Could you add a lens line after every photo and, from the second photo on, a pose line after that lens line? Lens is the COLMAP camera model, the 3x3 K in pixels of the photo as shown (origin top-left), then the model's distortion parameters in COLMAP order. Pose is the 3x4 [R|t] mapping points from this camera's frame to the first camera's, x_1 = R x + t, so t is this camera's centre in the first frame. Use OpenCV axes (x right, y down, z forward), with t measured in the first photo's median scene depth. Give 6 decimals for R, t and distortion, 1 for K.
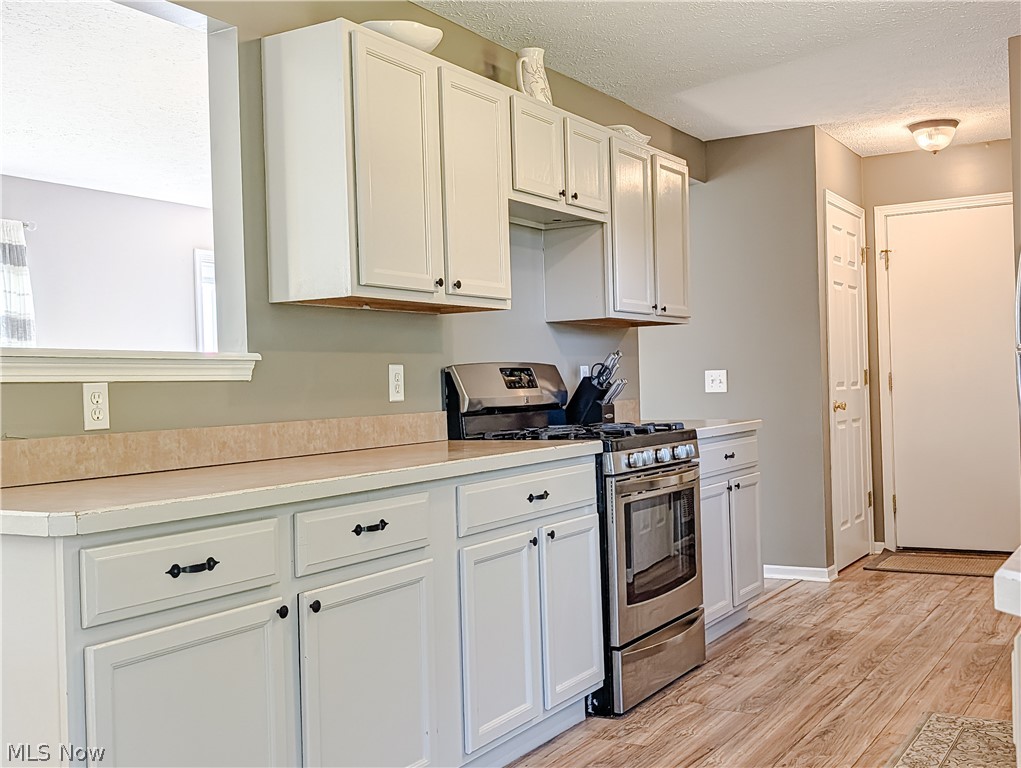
lens RADIAL K [[748.4, 0, 510.5], [0, 748.4, 384.0], [0, 0, 1]] dist [0.103831, -0.000761]
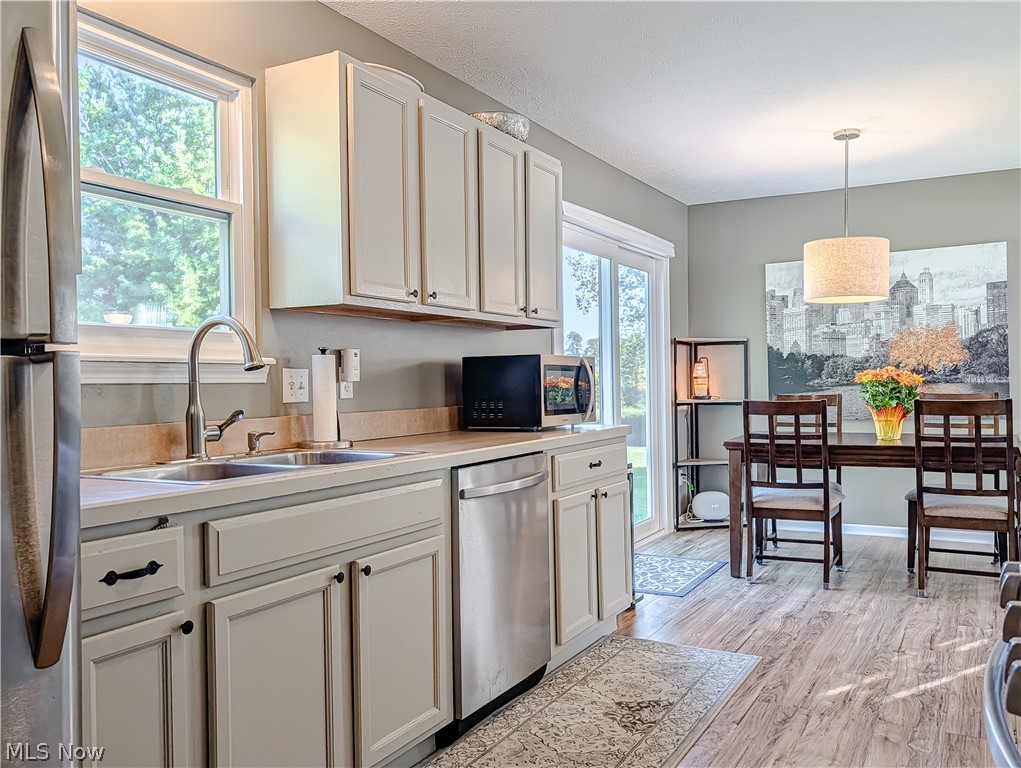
lens RADIAL K [[883.0, 0, 527.9], [0, 883.0, 388.3], [0, 0, 1]] dist [0.073243, 0.000705]
pose [[0.970125, 0.004592, 0.242561, -0.249251], [-0.003462, 0.999981, -0.005083, 0.009577], [-0.242580, 0.004091, 0.970123, -0.286635]]
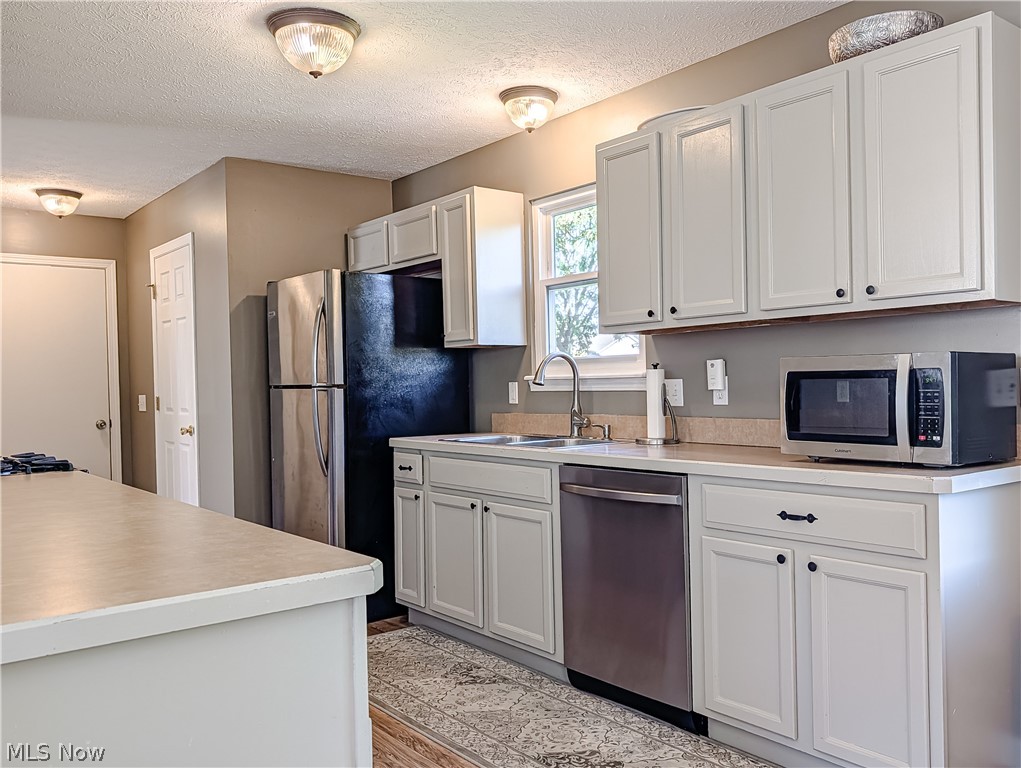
lens RADIAL K [[883.0, 0, 527.9], [0, 883.0, 388.3], [0, 0, 1]] dist [0.073243, 0.000705]
pose [[-0.166392, 0.031290, -0.985563, 4.122104], [0.014399, 0.999467, 0.029301, -0.174739], [0.985955, -0.009315, -0.166754, 3.323560]]
